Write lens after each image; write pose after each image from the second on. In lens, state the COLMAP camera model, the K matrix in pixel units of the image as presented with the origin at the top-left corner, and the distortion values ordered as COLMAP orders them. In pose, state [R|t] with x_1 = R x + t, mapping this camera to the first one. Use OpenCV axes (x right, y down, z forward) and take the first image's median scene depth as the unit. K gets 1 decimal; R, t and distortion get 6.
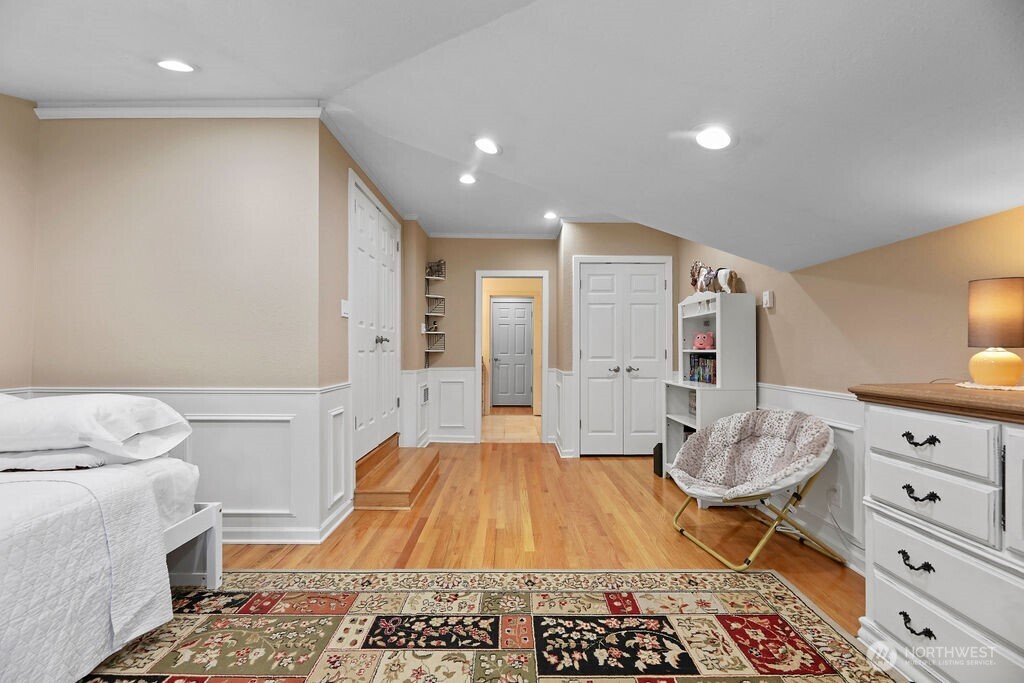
lens RADIAL K [[420.4, 0, 511.0], [0, 420.4, 346.3], [0, 0, 1]] dist [-0.004704, -0.001399]
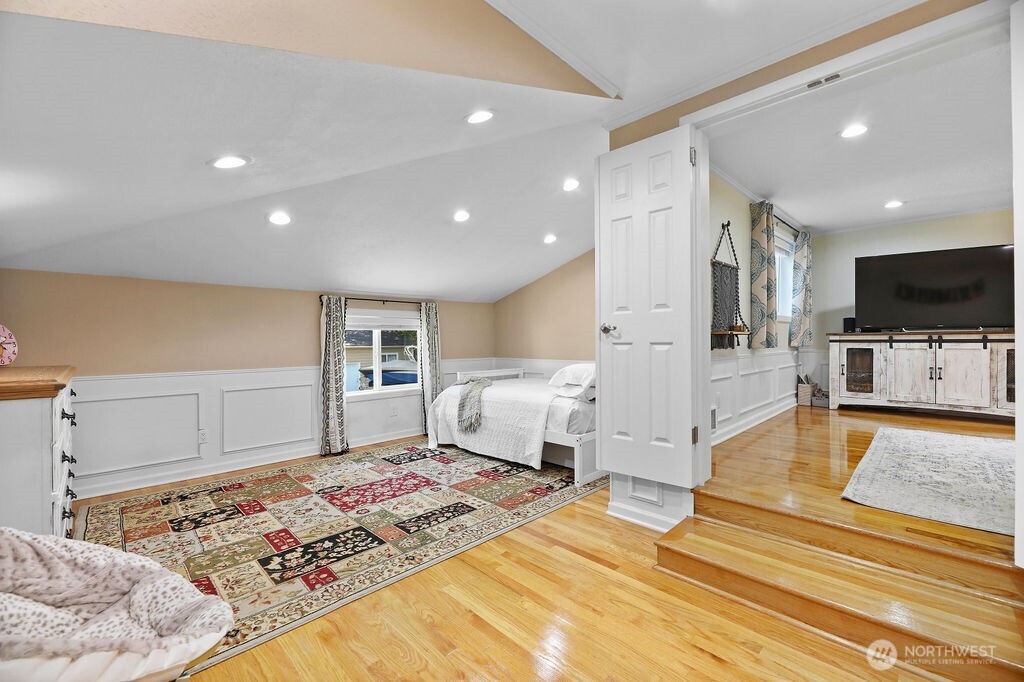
lens RADIAL K [[420.4, 0, 511.4], [0, 420.4, 342.2], [0, 0, 1]] dist [-0.004704, -0.001399]
pose [[-0.712303, 0.004210, -0.701860, 0.724836], [0.009257, 0.999951, -0.003397, 0.019666], [0.701811, -0.008917, -0.712307, 2.304990]]
